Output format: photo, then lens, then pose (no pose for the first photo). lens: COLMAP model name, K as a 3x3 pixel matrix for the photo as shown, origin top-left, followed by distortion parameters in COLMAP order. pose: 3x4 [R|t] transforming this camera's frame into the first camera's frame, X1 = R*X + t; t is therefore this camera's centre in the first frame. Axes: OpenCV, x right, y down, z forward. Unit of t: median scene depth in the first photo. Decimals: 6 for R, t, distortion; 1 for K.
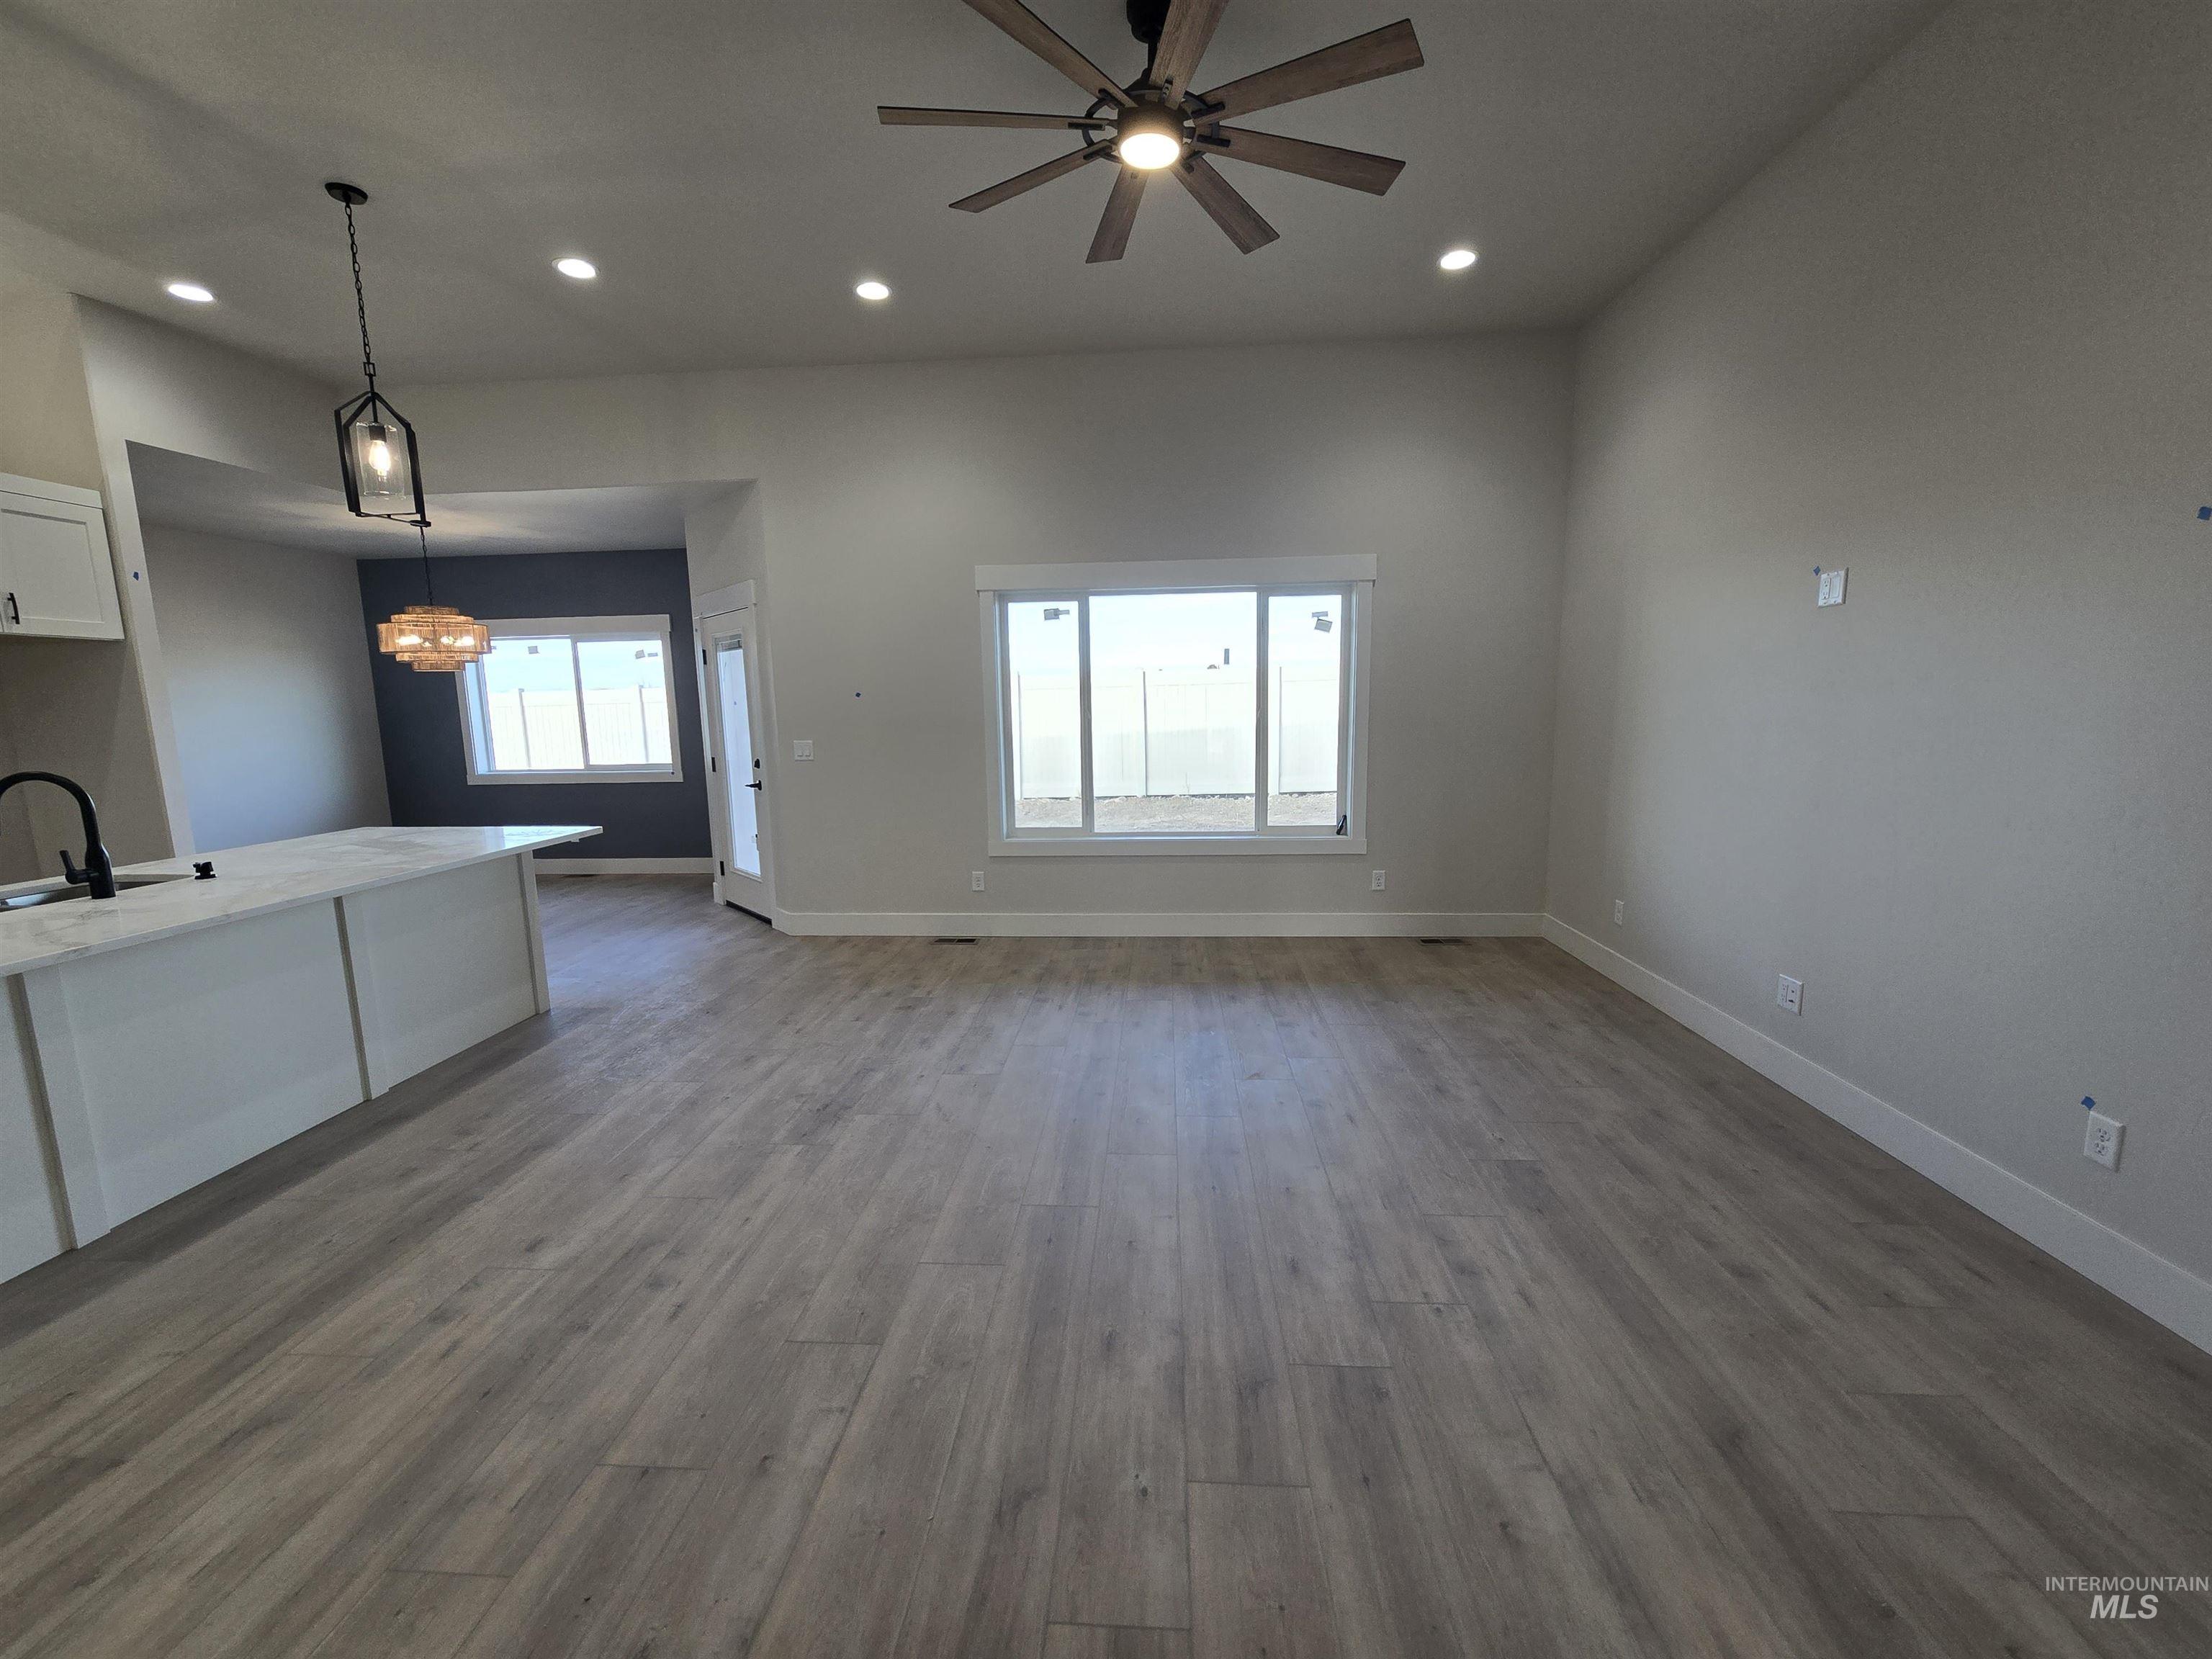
lens RADIAL K [[905.7, 0, 1098.6], [0, 905.7, 838.6], [0, 0, 1]] dist [-0.001489, -0.000502]
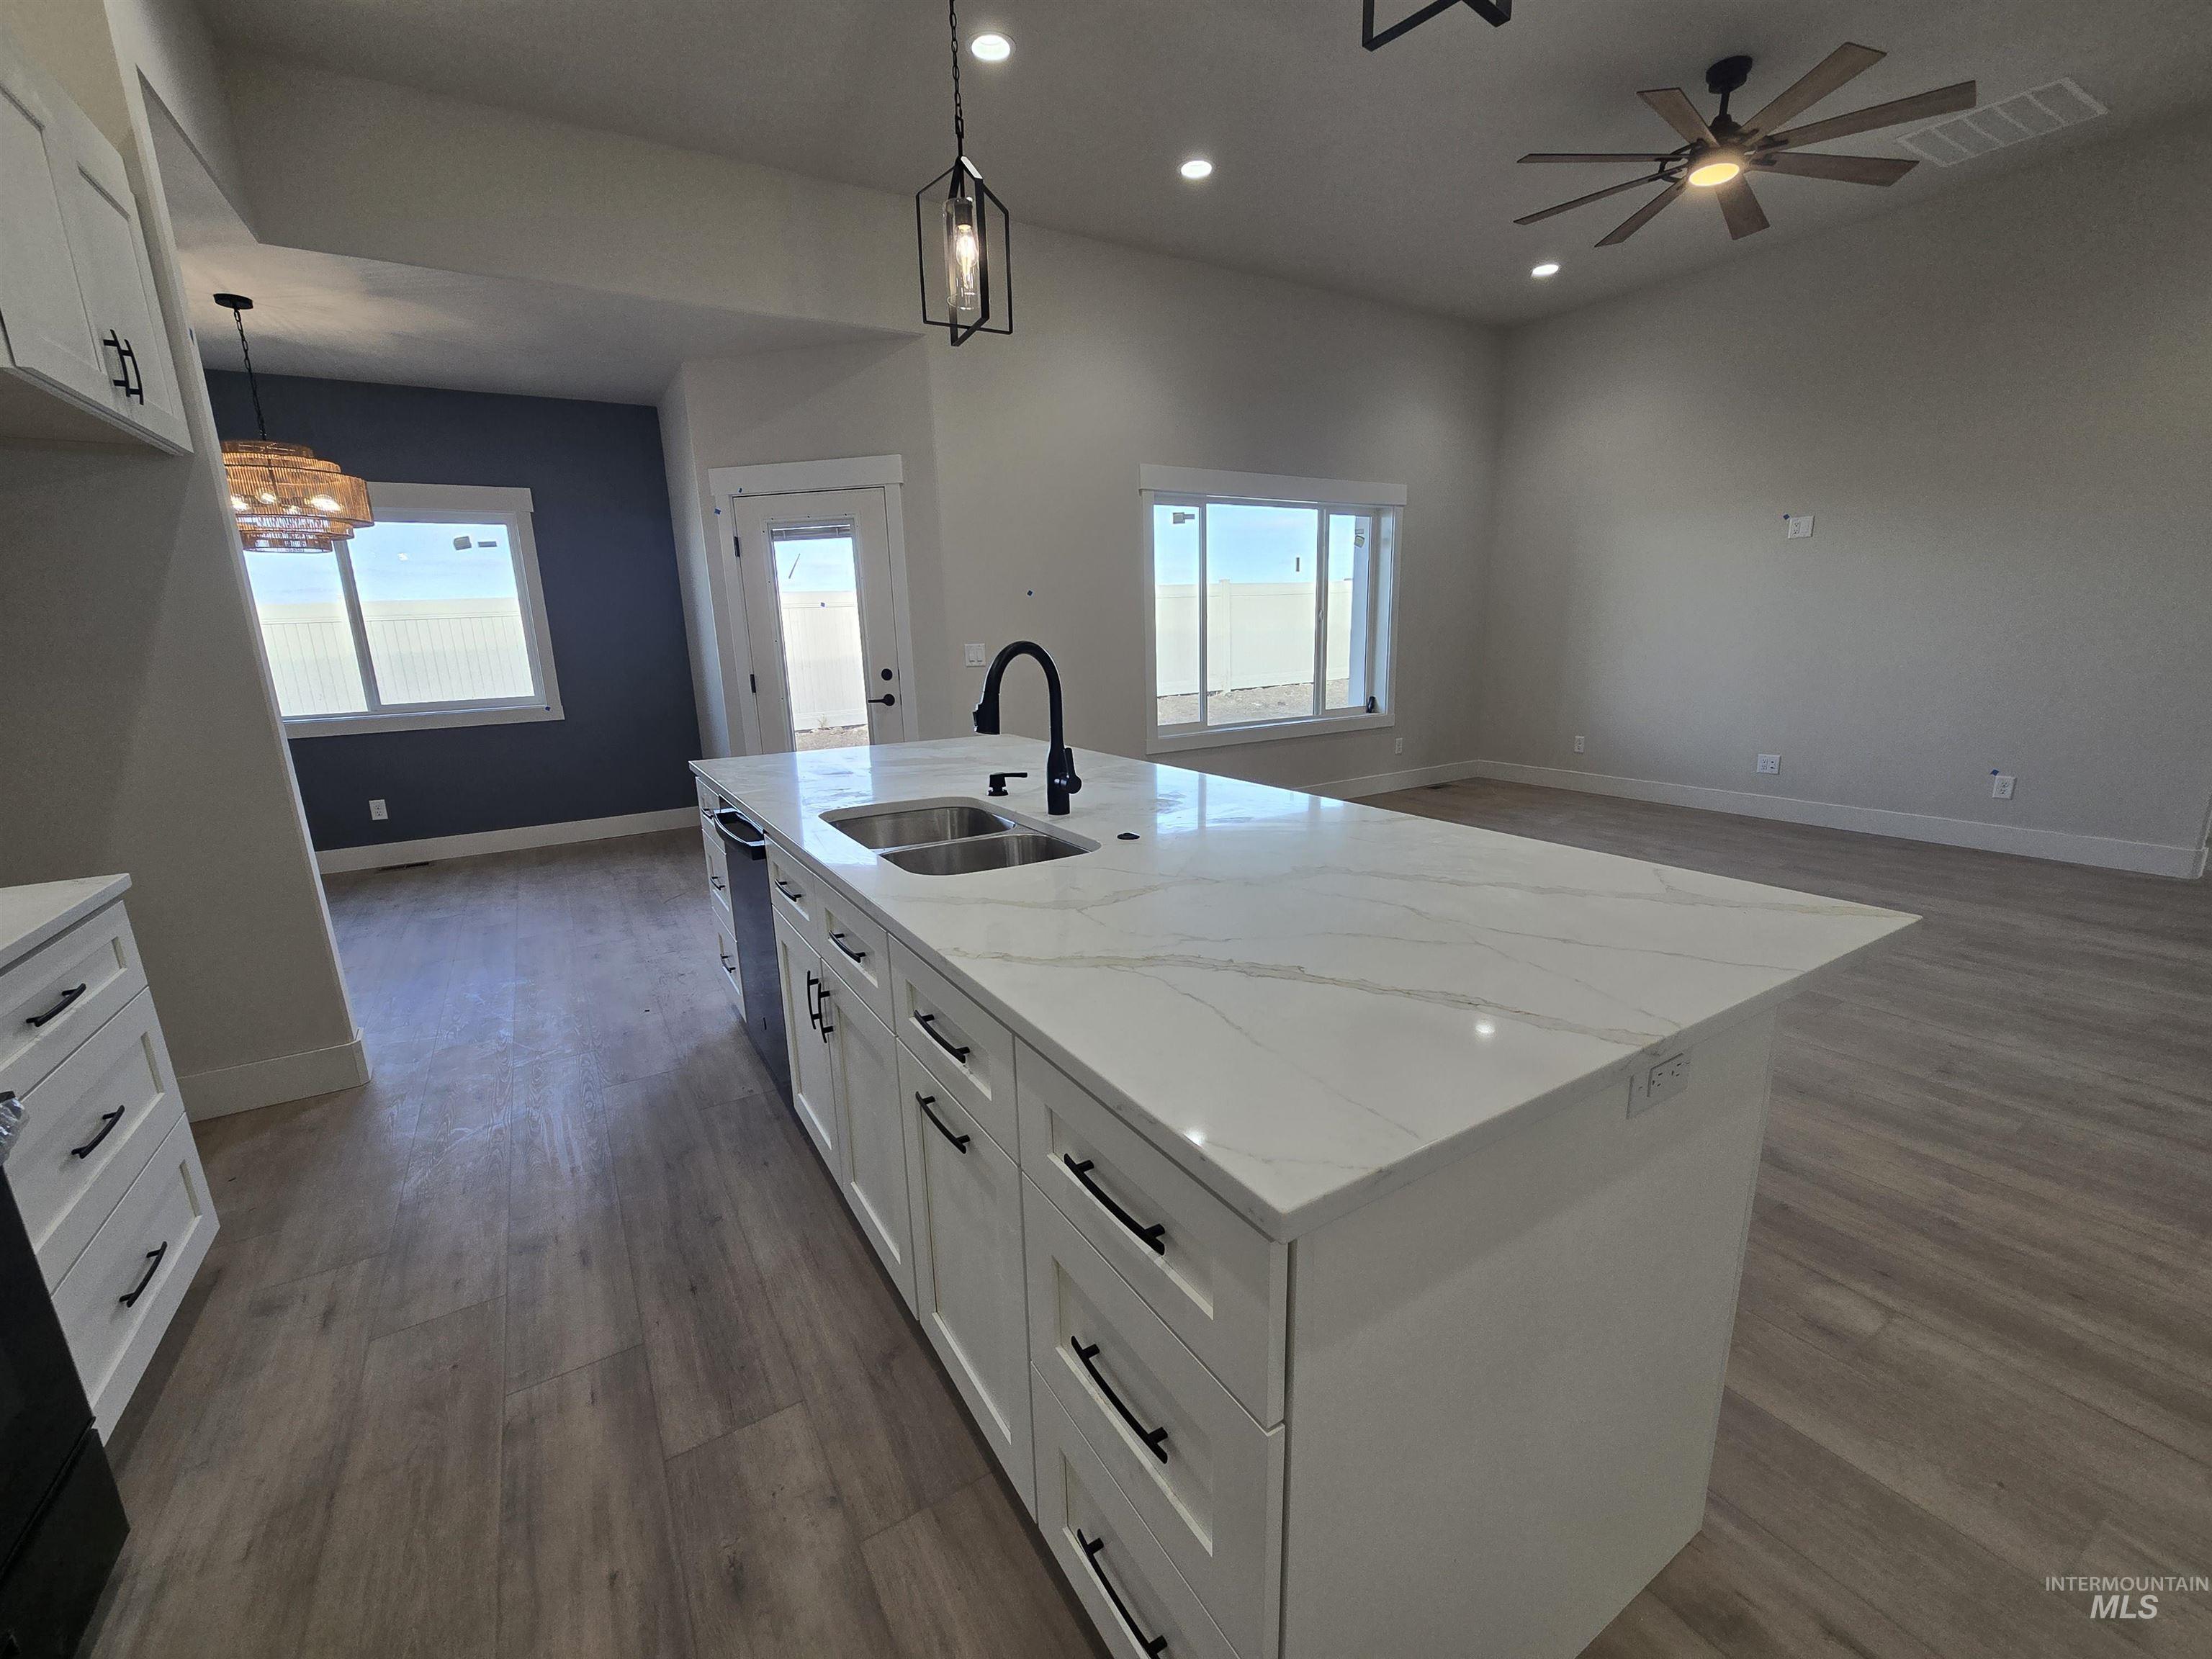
lens RADIAL K [[911.1, 0, 1103.0], [0, 911.1, 838.1], [0, 0, 1]] dist [-0.003424, 0.000227]
pose [[0.808934, -0.138151, 0.571436, -1.220957], [0.100537, 0.990187, 0.097067, 0.012513], [-0.579239, -0.021070, 0.814886, 0.290169]]
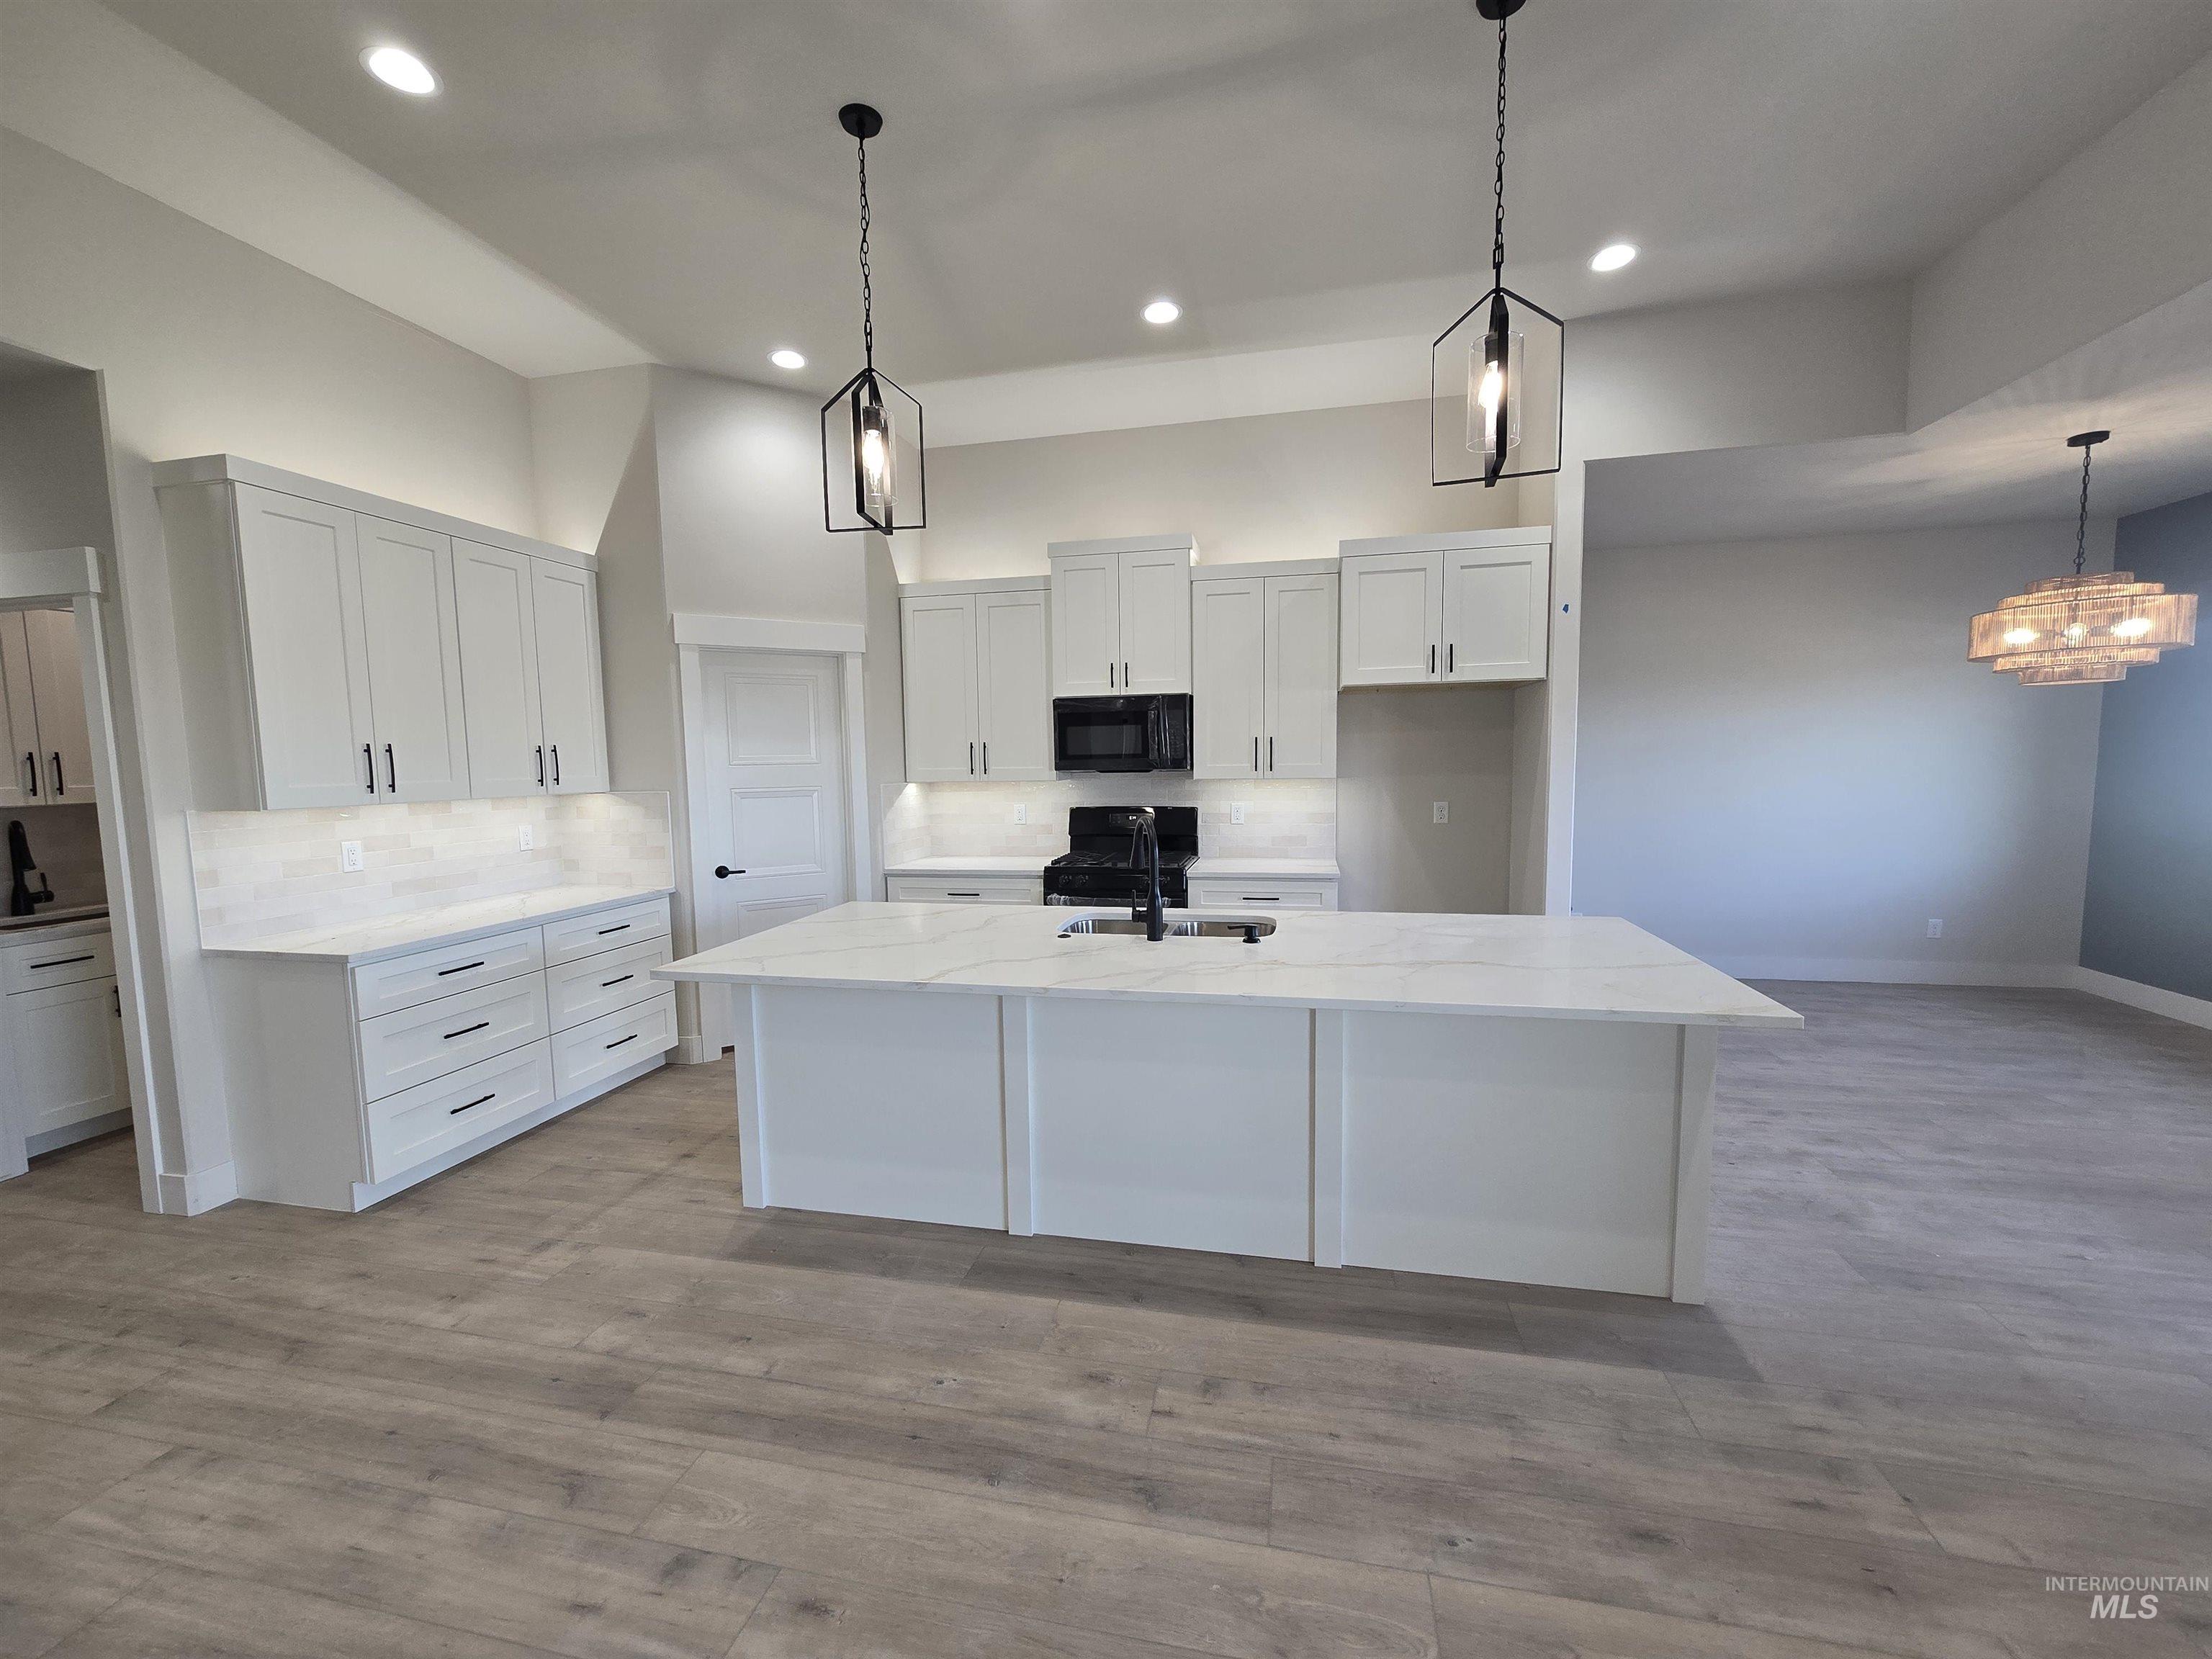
lens RADIAL K [[905.7, 0, 1098.6], [0, 905.7, 838.6], [0, 0, 1]] dist [-0.001489, -0.000502]
pose [[-0.148287, 0.115859, -0.982134, -0.054585], [-0.130266, 0.982172, 0.135532, -0.150929], [0.980327, 0.148036, -0.130551, 0.856091]]
